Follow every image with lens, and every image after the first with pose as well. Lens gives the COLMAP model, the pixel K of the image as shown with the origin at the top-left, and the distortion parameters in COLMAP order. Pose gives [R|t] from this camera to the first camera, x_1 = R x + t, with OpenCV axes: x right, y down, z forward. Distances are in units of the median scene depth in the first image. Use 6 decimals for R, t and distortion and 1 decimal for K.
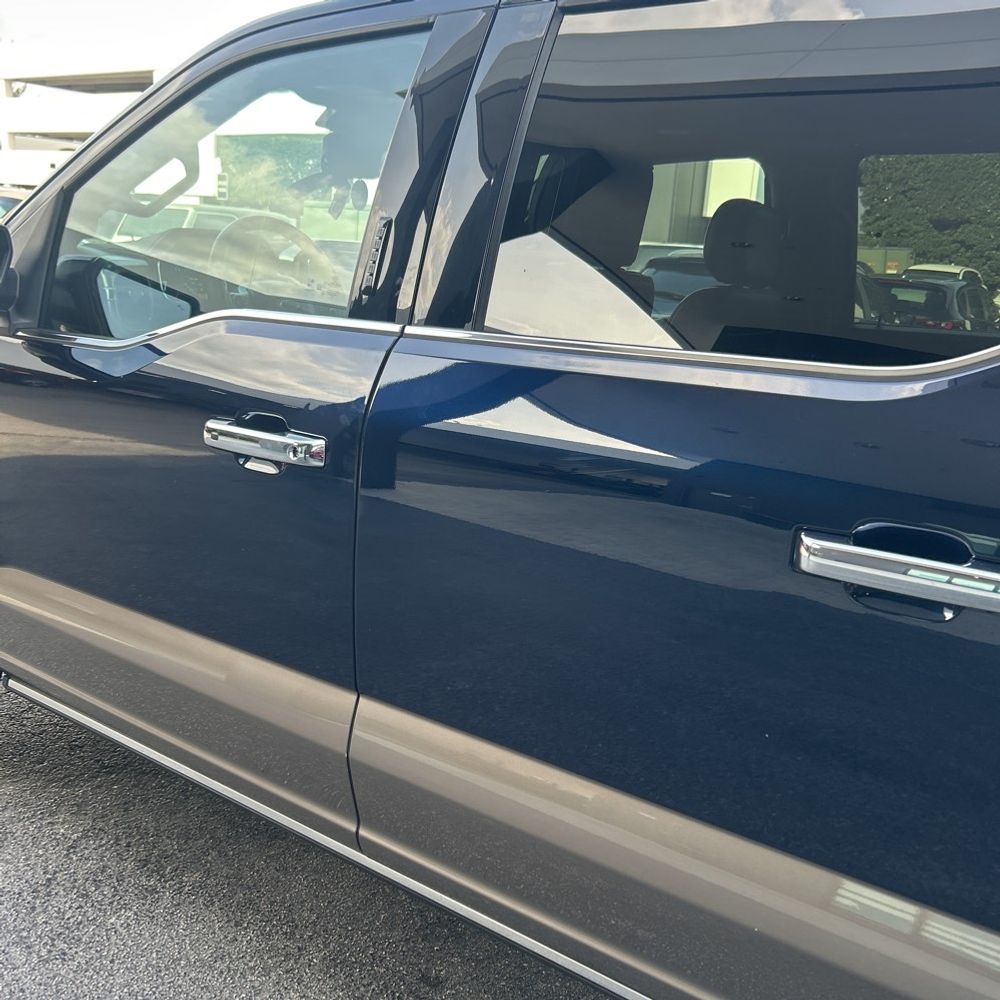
lens RADIAL K [[1019.9, 0, 505.9], [0, 1019.9, 487.8], [0, 0, 1]] dist [0.094129, -0.196122]
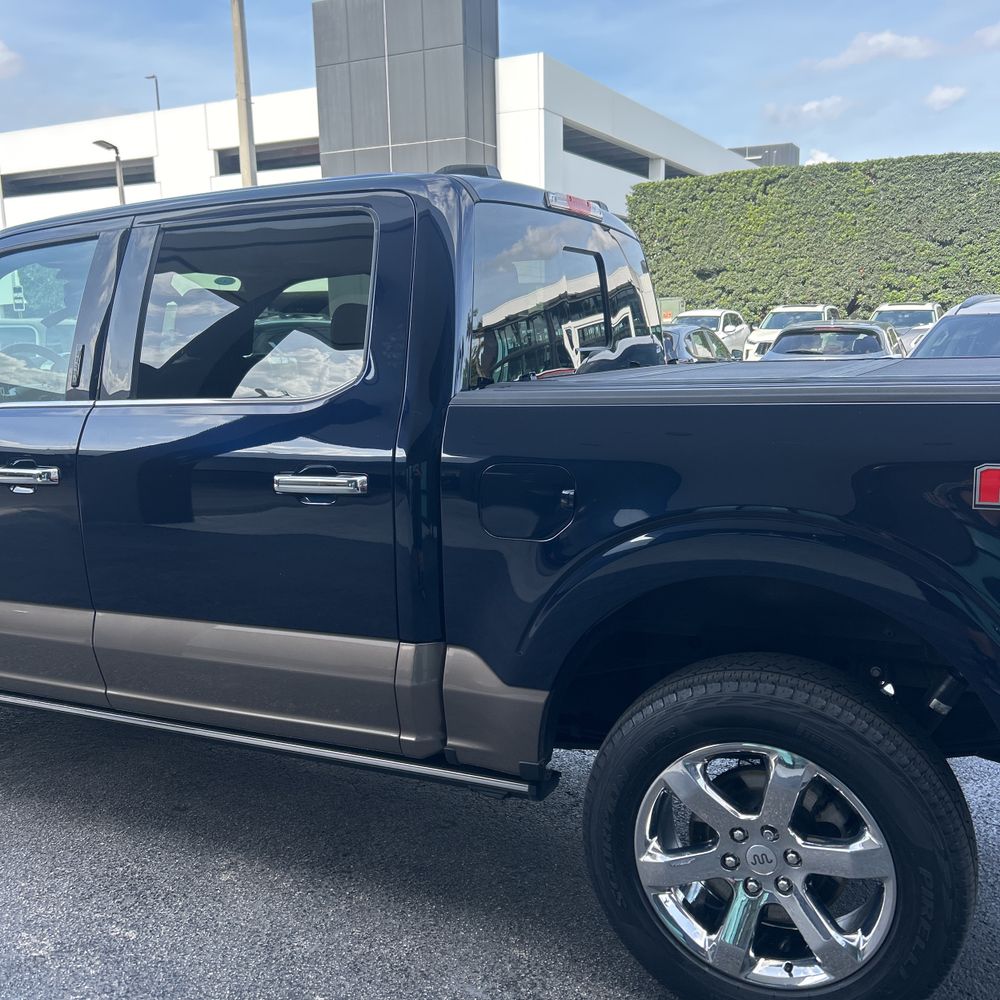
lens RADIAL K [[1014.5, 0, 500.0], [0, 1014.5, 500.0], [0, 0, 1]] dist [0.020986, -0.015705]
pose [[0.981777, -0.117875, 0.149060, 0.184440], [0.125770, 0.991053, -0.044664, 0.109350], [-0.142462, 0.062598, 0.987819, -0.514576]]
